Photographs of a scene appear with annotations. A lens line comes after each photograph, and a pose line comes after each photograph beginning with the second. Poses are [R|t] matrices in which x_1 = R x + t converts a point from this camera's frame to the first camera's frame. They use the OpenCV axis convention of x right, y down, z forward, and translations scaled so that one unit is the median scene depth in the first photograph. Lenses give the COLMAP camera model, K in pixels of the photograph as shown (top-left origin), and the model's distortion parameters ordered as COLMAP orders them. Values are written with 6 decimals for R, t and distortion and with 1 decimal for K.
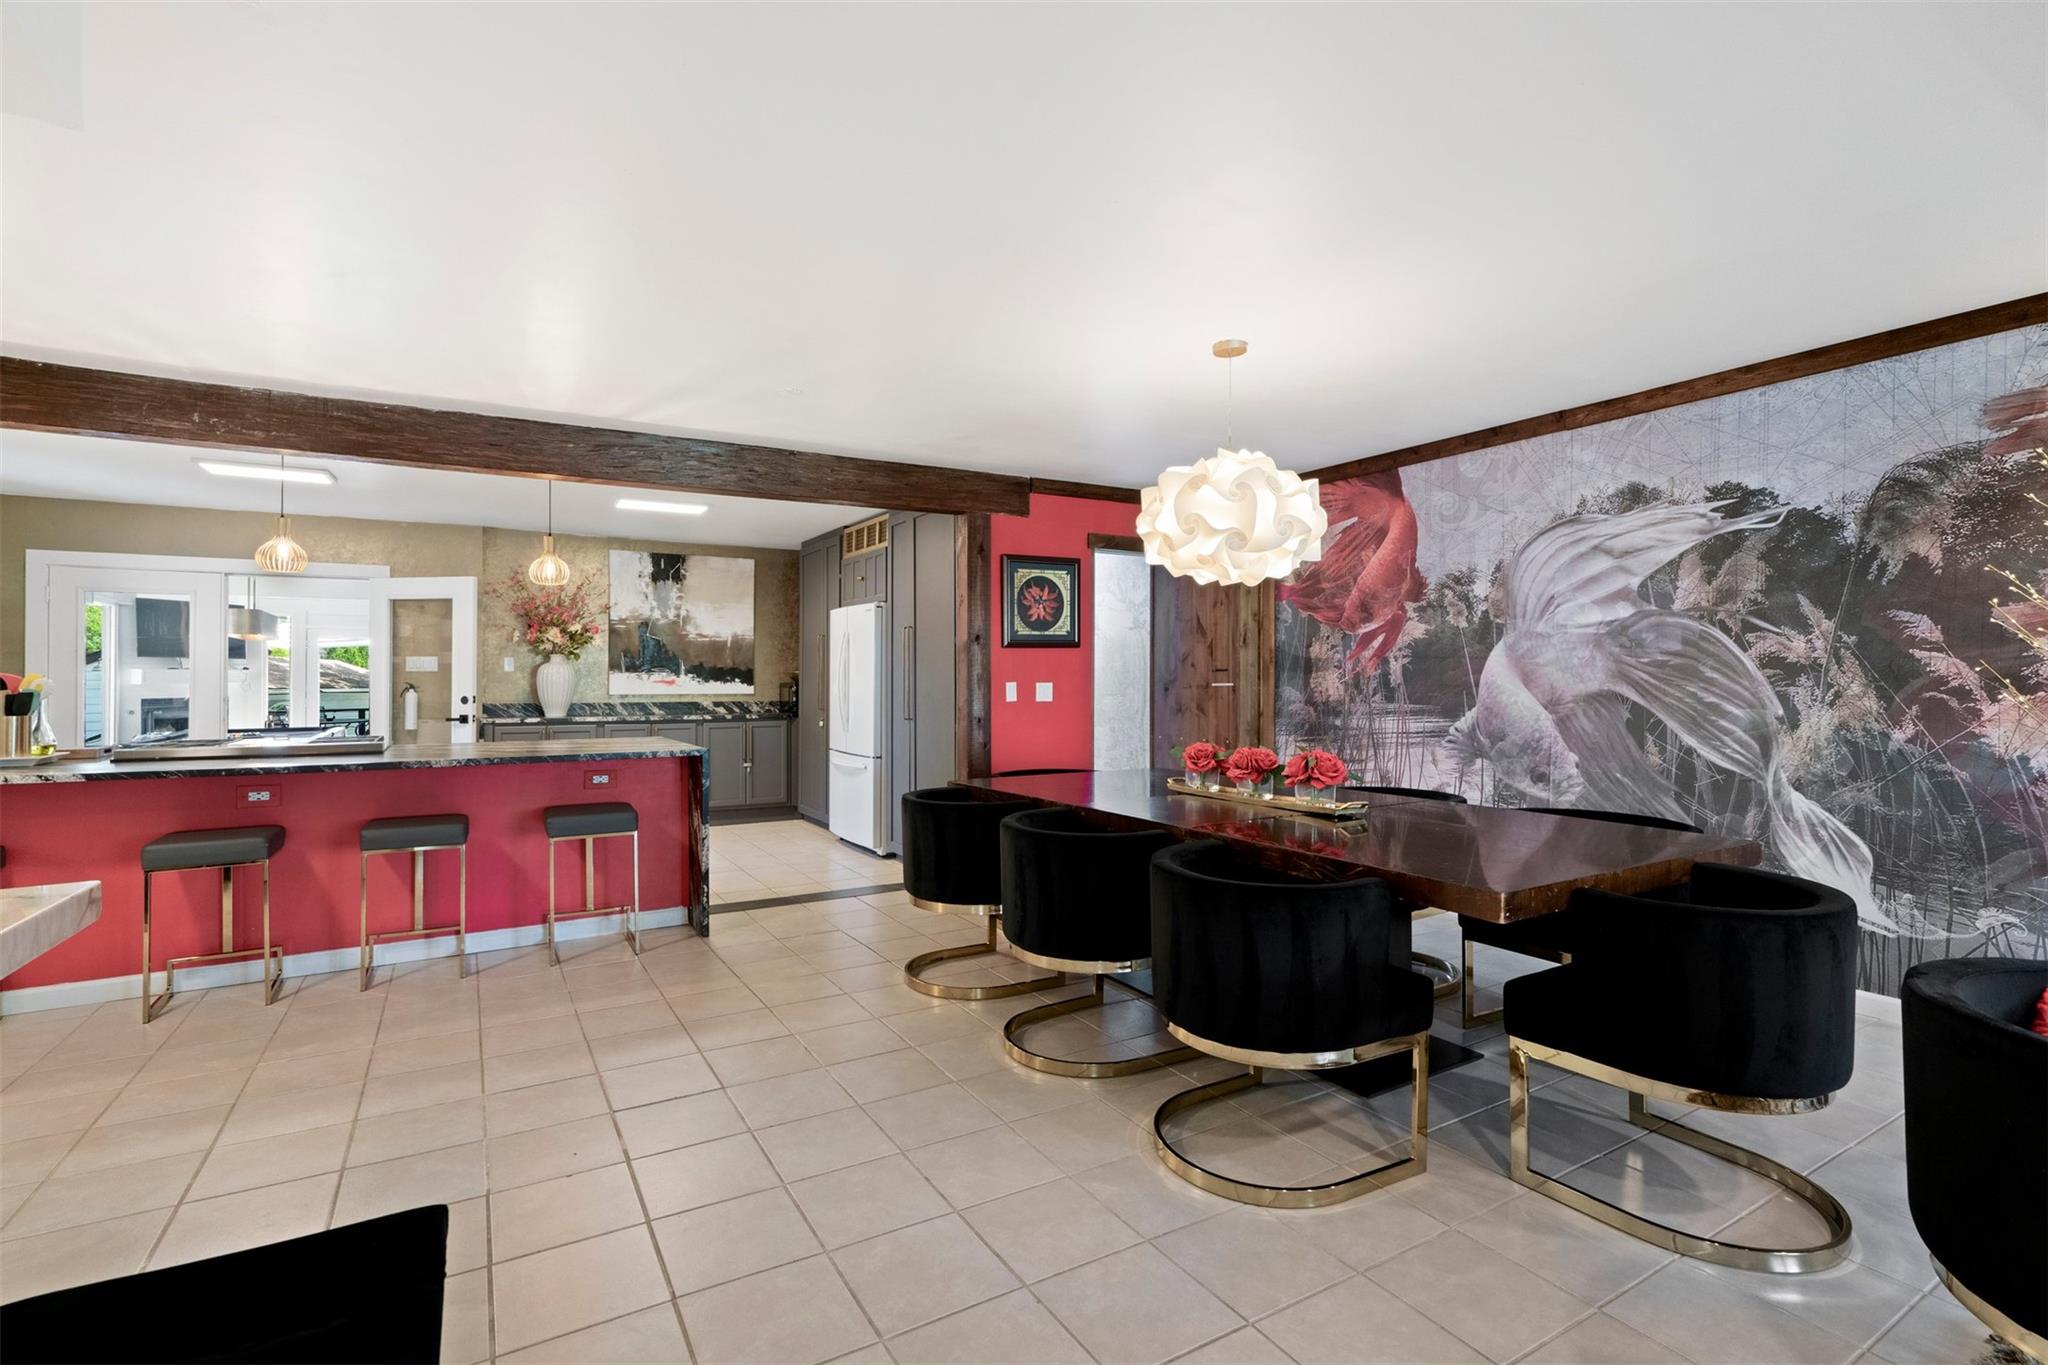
lens RADIAL K [[939.9, 0, 1027.8], [0, 939.9, 669.3], [0, 0, 1]] dist [-0.003488, 0.002386]
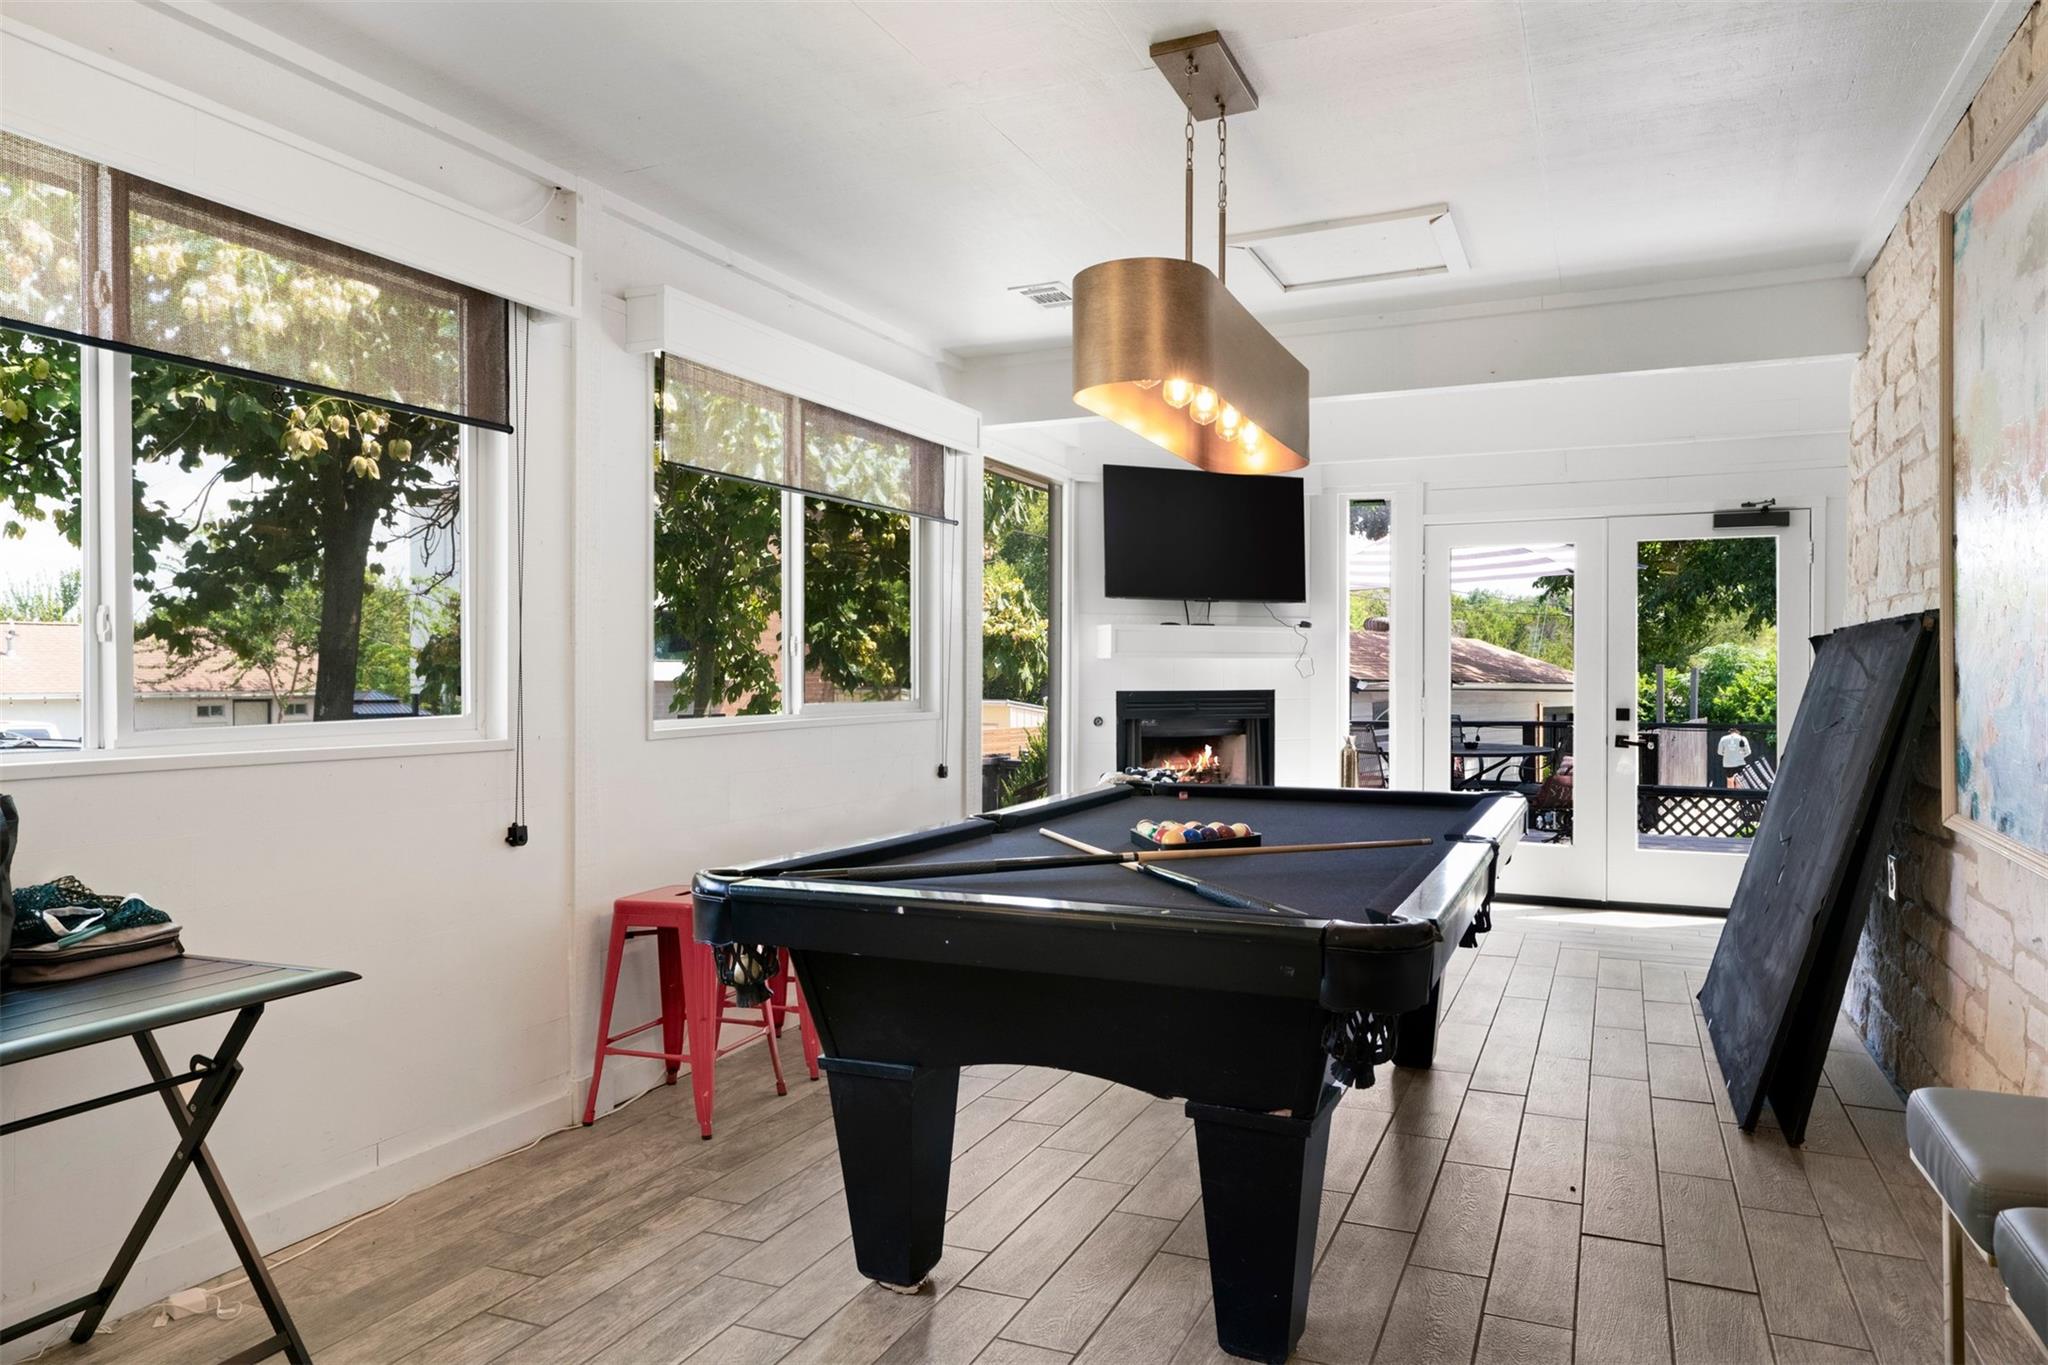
lens RADIAL K [[1333.5, 0, 1025.7], [0, 1333.5, 680.3], [0, 0, 1]] dist [-0.001199, -0.000051]
pose [[0.578749, 0.002696, -0.815501, -1.006266], [0.004958, 0.999964, 0.006825, 0.047330], [0.815491, -0.007993, 0.578715, 1.324663]]
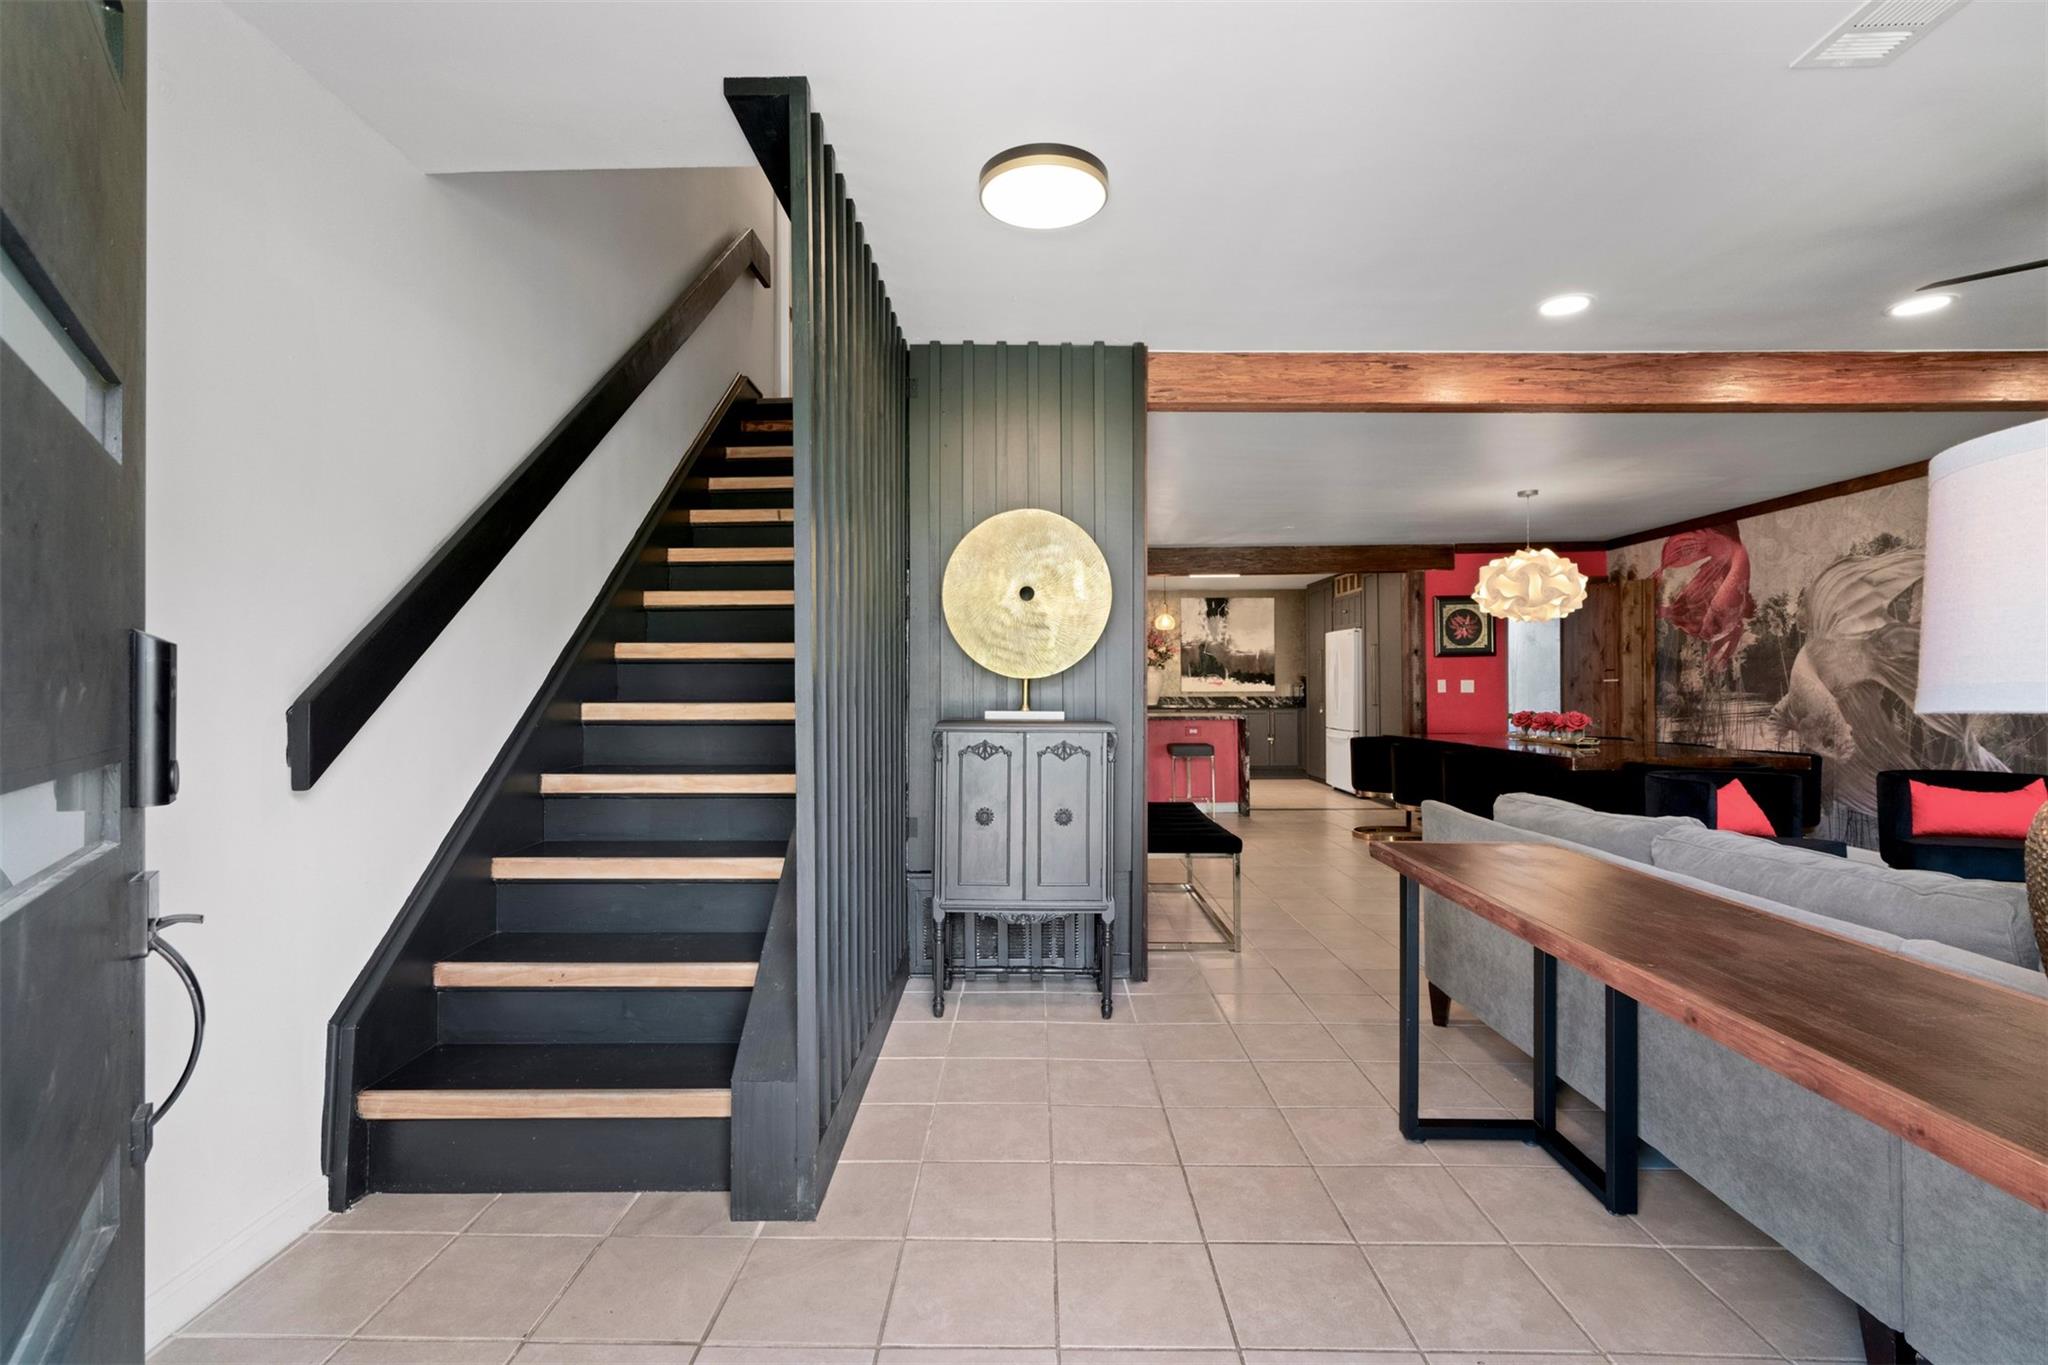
lens RADIAL K [[939.9, 0, 1021.2], [0, 939.9, 673.6], [0, 0, 1]] dist [-0.003488, 0.002386]
pose [[0.852467, -0.011762, -0.522648, 0.213550], [0.009641, 0.999931, -0.006778, 0.008323], [0.522692, 0.000739, 0.852521, -0.706516]]
